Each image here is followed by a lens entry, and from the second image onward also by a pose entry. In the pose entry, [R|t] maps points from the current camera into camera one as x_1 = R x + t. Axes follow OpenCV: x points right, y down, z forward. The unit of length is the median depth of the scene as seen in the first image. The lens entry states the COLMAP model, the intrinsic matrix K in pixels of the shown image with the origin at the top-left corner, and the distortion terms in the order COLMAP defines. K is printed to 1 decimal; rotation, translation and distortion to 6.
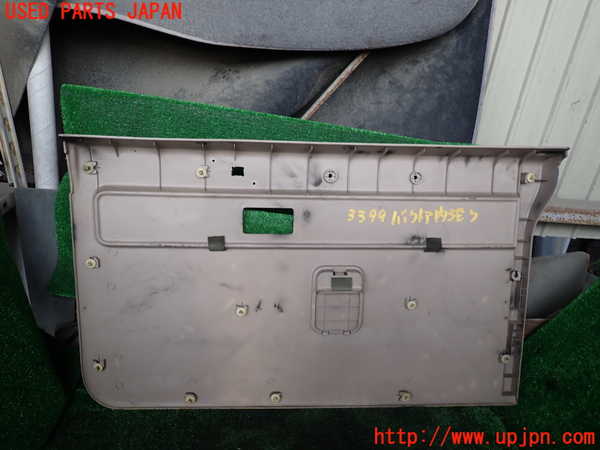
lens RADIAL K [[445.2, 0, 299.7], [0, 445.2, 226.1], [0, 0, 1]] dist [0.015902, 0.006194]
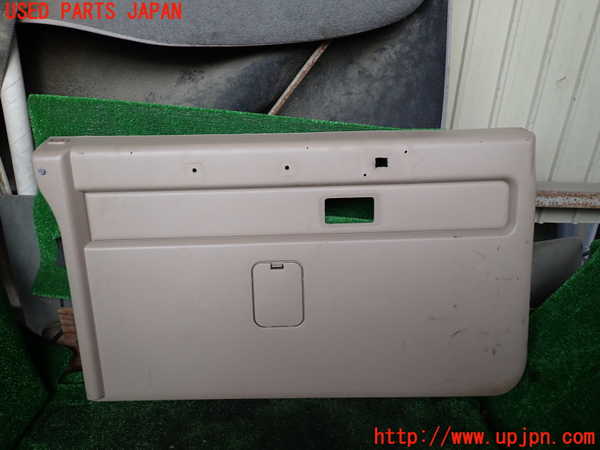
lens RADIAL K [[445.2, 0, 299.4], [0, 445.2, 226.6], [0, 0, 1]] dist [0.015902, 0.006194]
pose [[0.994875, -0.040385, -0.092701, 0.166876], [0.039599, 0.999163, -0.010299, 0.027158], [0.093039, 0.006575, 0.995641, 0.007426]]
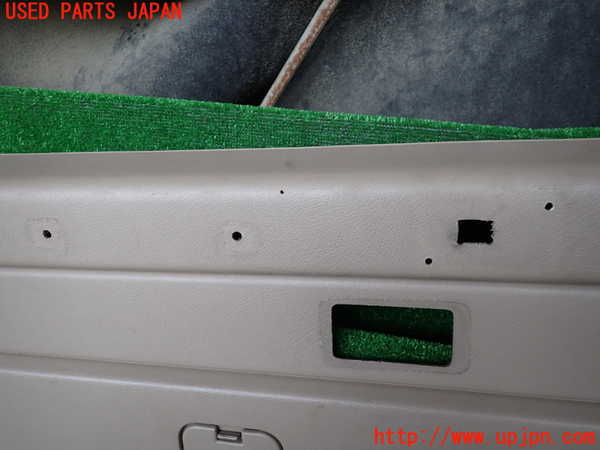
lens RADIAL K [[445.2, 0, 300.9], [0, 445.2, 225.8], [0, 0, 1]] dist [0.015902, 0.006194]
pose [[0.947020, 0.003420, -0.321156, 0.234110], [0.010787, 0.999040, 0.042447, -0.119044], [0.320993, -0.043663, 0.946075, 0.532365]]
